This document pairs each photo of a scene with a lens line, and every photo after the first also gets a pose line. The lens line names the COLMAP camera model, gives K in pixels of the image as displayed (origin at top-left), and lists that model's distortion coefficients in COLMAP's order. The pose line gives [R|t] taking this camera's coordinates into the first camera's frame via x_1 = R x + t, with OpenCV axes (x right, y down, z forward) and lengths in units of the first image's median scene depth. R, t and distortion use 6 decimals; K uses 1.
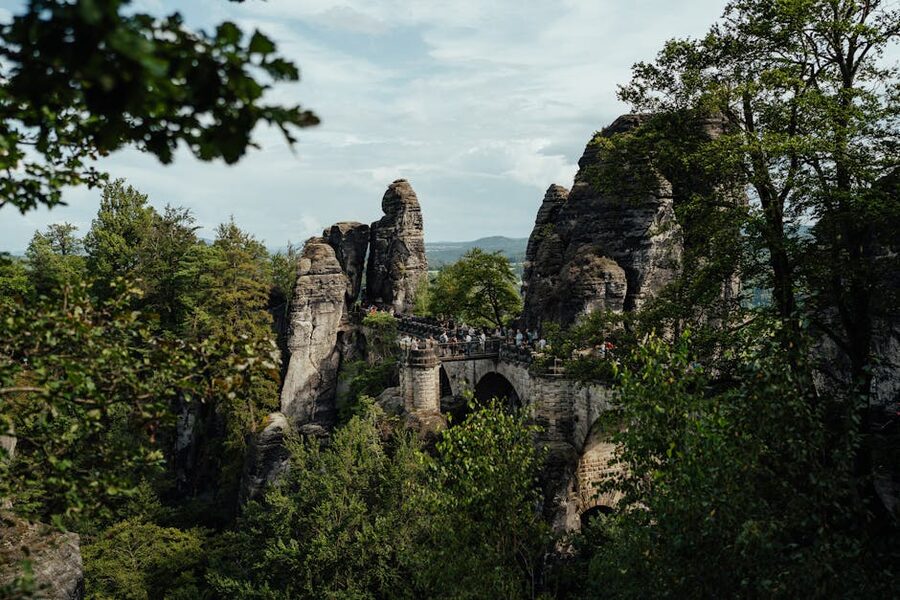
lens RADIAL K [[860.3, 0, 450.0], [0, 860.3, 300.0], [0, 0, 1]] dist [-0.058586, 0.000115]
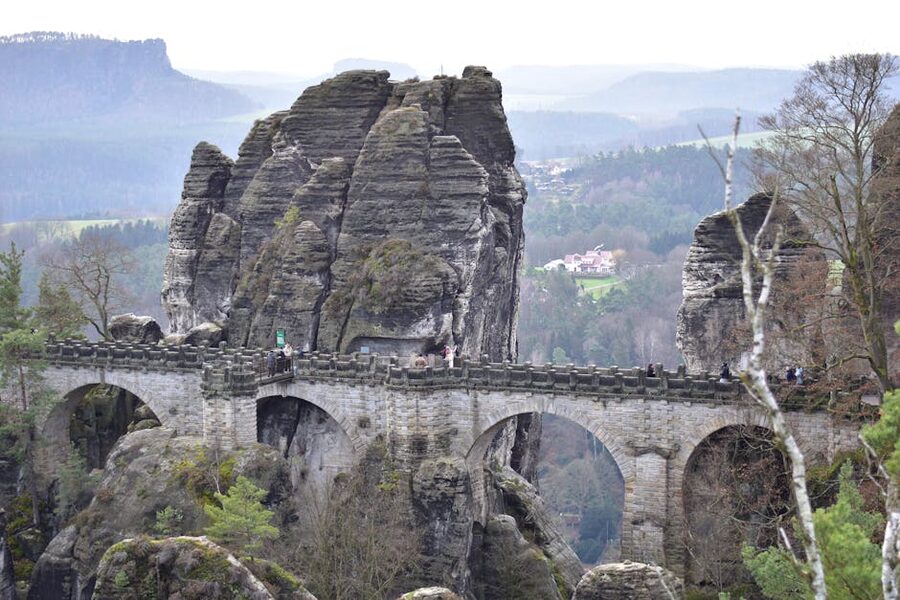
lens RADIAL K [[2004.5, 0, 450.0], [0, 2004.5, 300.0], [0, 0, 1]] dist [-0.107429, 0.138486]
pose [[0.747302, -0.053237, 0.662349, -1.093088], [0.036033, 0.998565, 0.039606, -0.076902], [-0.663507, -0.005732, 0.748148, -0.530221]]
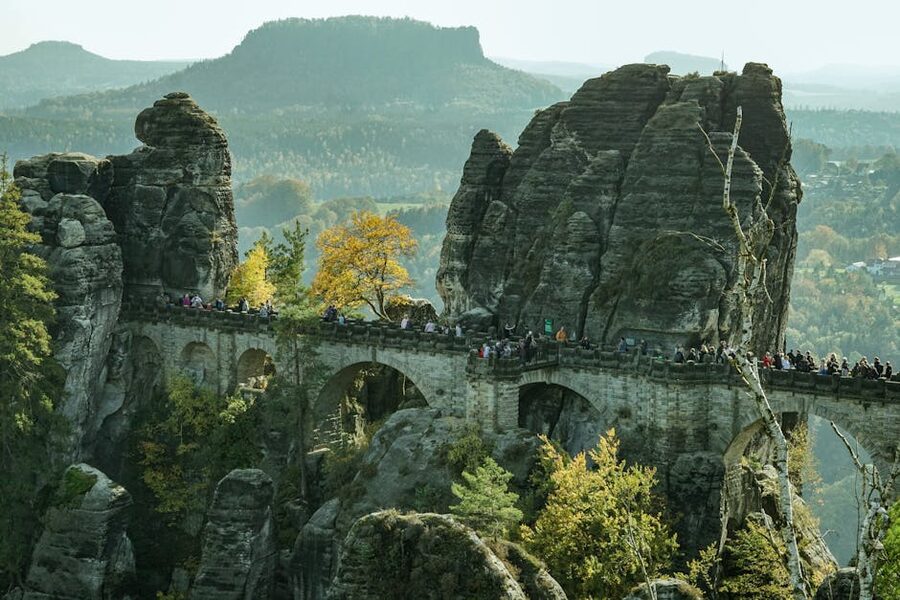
lens RADIAL K [[2002.9, 0, 459.9], [0, 2002.9, 299.7], [0, 0, 1]] dist [-0.000980, 0.149897]
pose [[0.838542, -0.018942, 0.544508, -1.077417], [-0.004089, 0.999149, 0.041055, -0.075337], [-0.544822, -0.036653, 0.837750, -0.572575]]
